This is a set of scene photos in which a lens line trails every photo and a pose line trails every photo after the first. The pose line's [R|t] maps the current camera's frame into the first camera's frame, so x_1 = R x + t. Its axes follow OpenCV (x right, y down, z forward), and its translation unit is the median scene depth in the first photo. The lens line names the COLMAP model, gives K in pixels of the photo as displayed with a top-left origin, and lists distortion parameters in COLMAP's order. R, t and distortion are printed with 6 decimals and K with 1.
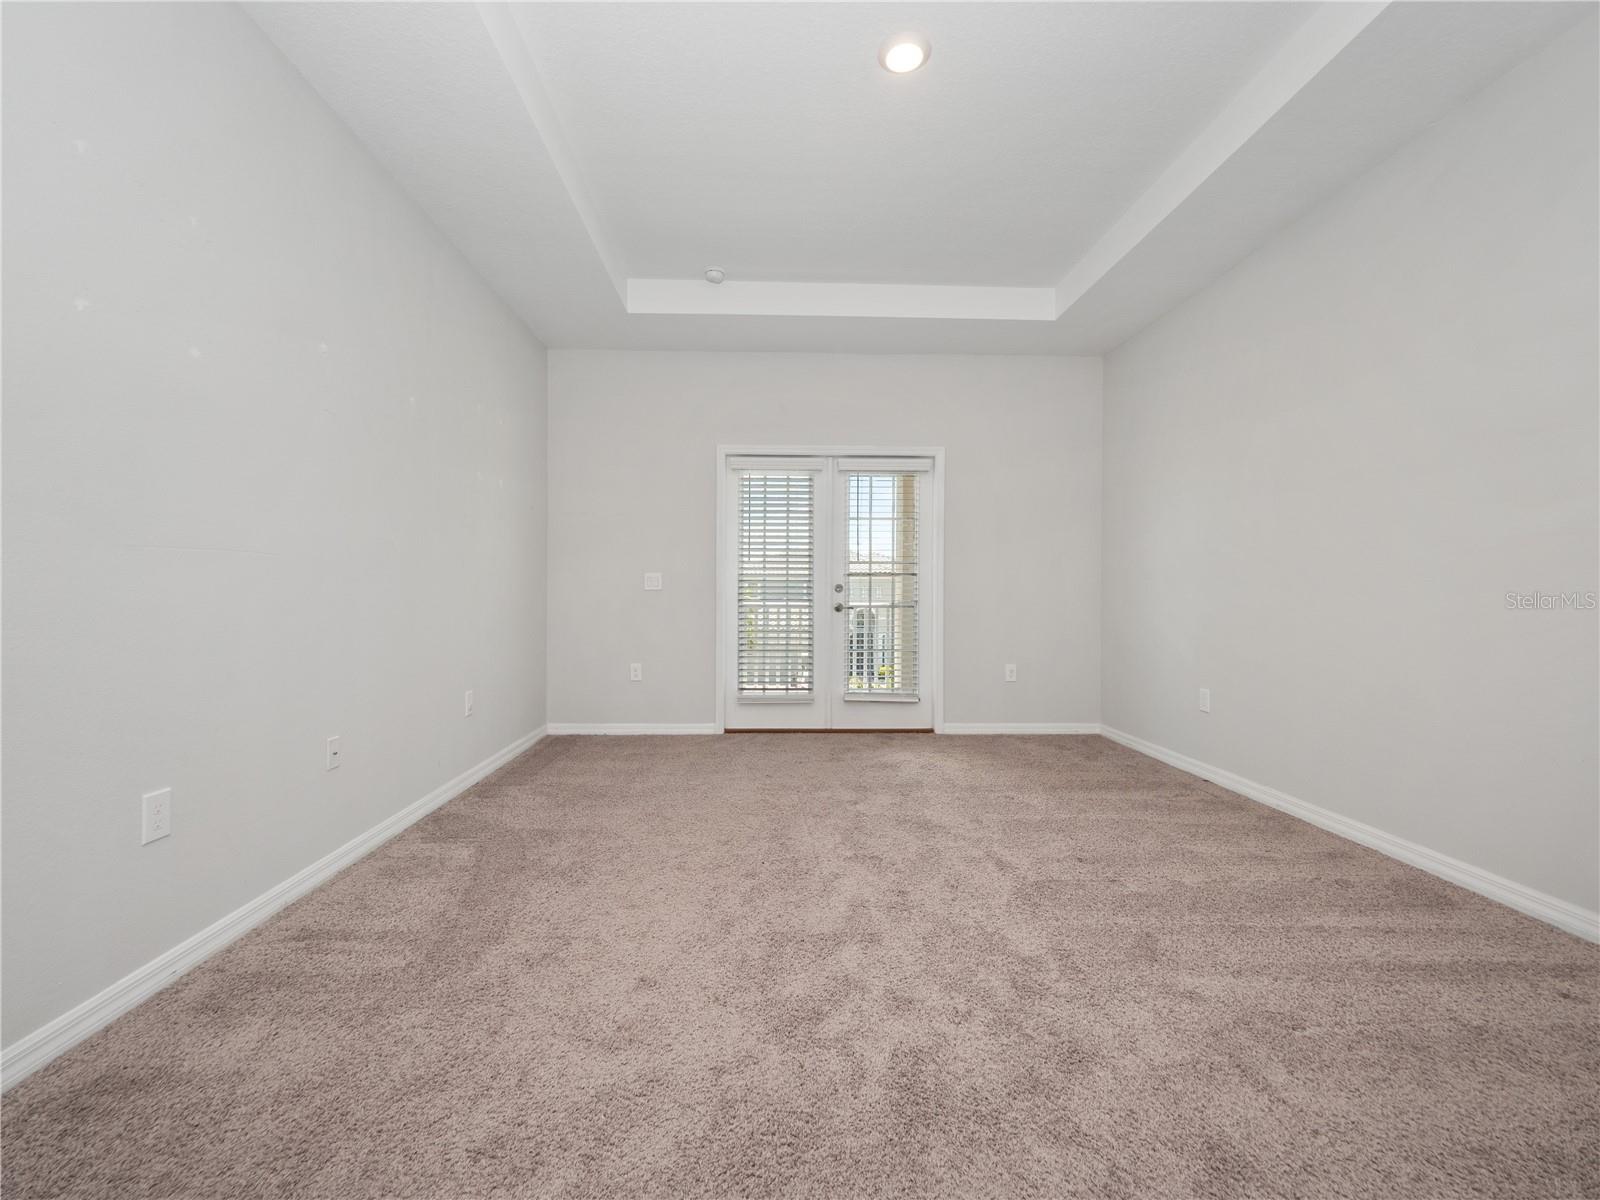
lens RADIAL K [[691.4, 0, 797.1], [0, 691.4, 603.1], [0, 0, 1]] dist [-0.001909, -0.003276]
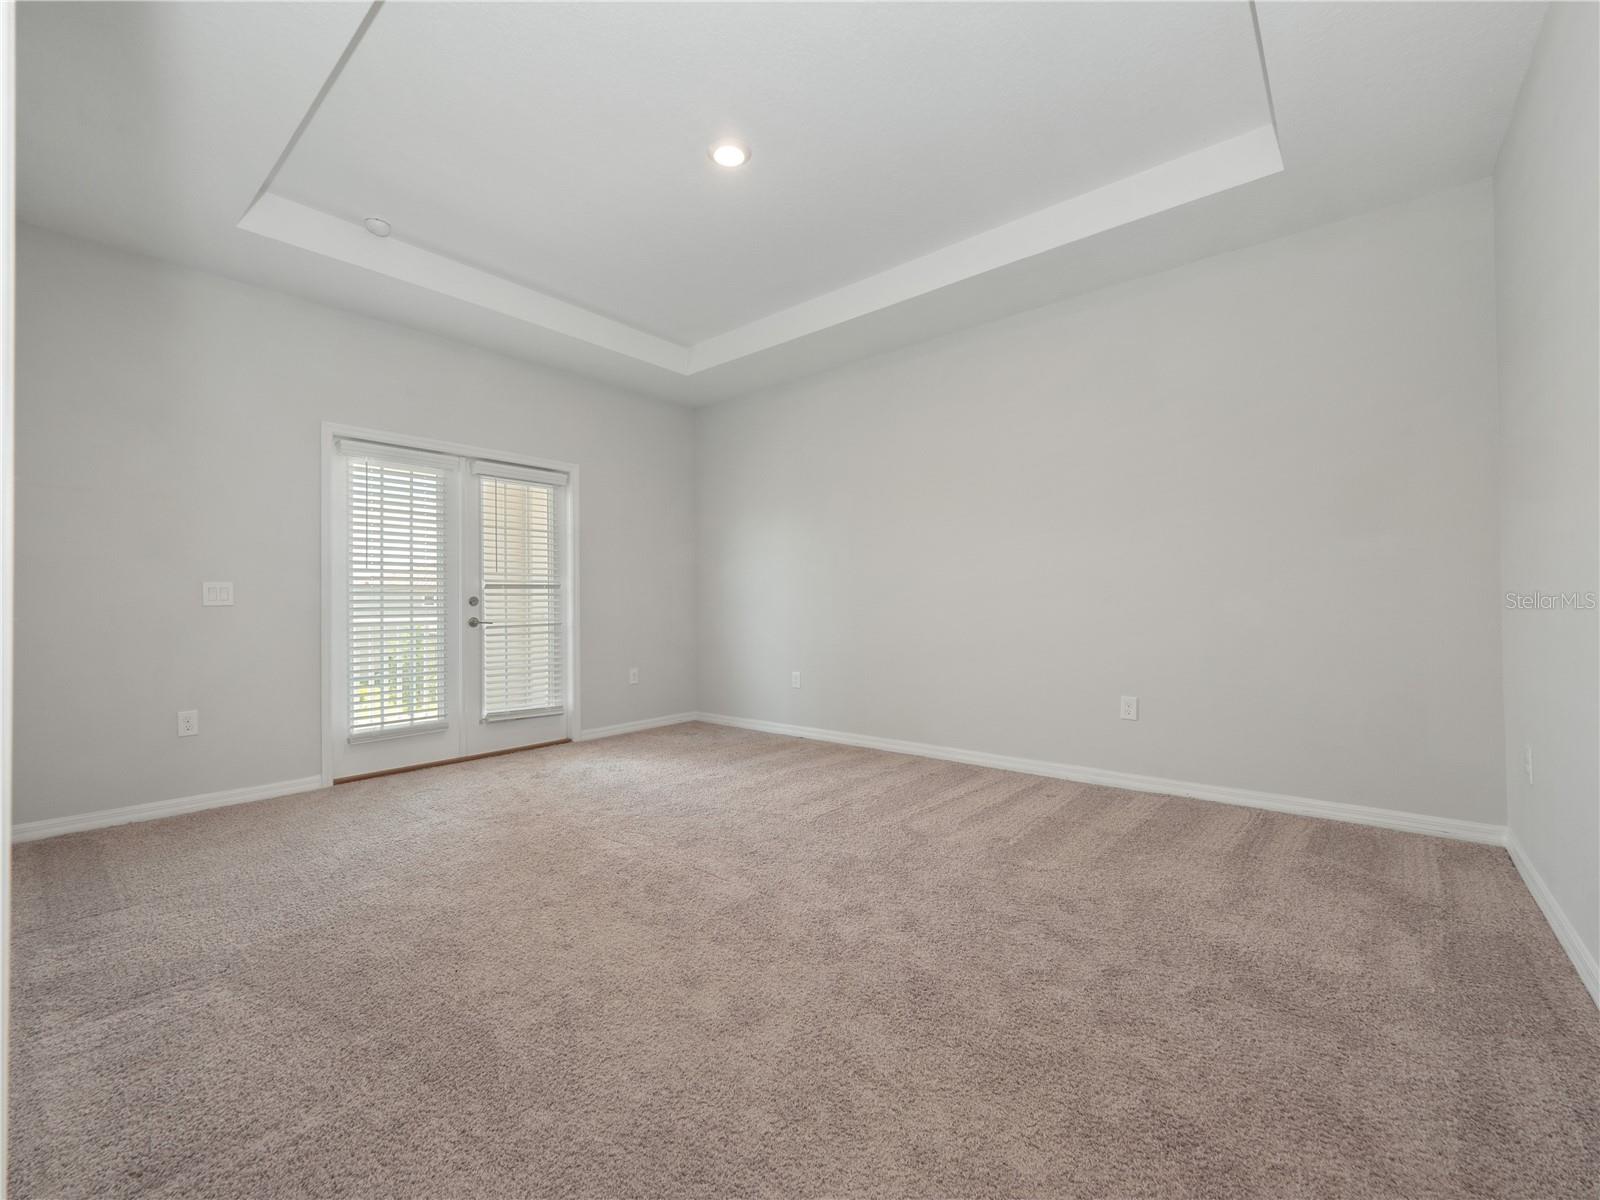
lens RADIAL K [[691.4, 0, 794.2], [0, 691.4, 594.8], [0, 0, 1]] dist [-0.001909, -0.003276]
pose [[0.662930, -0.001818, 0.748679, -0.410405], [0.026028, 0.999449, -0.020620, 0.000345], [-0.748229, 0.033157, 0.662612, 0.086686]]
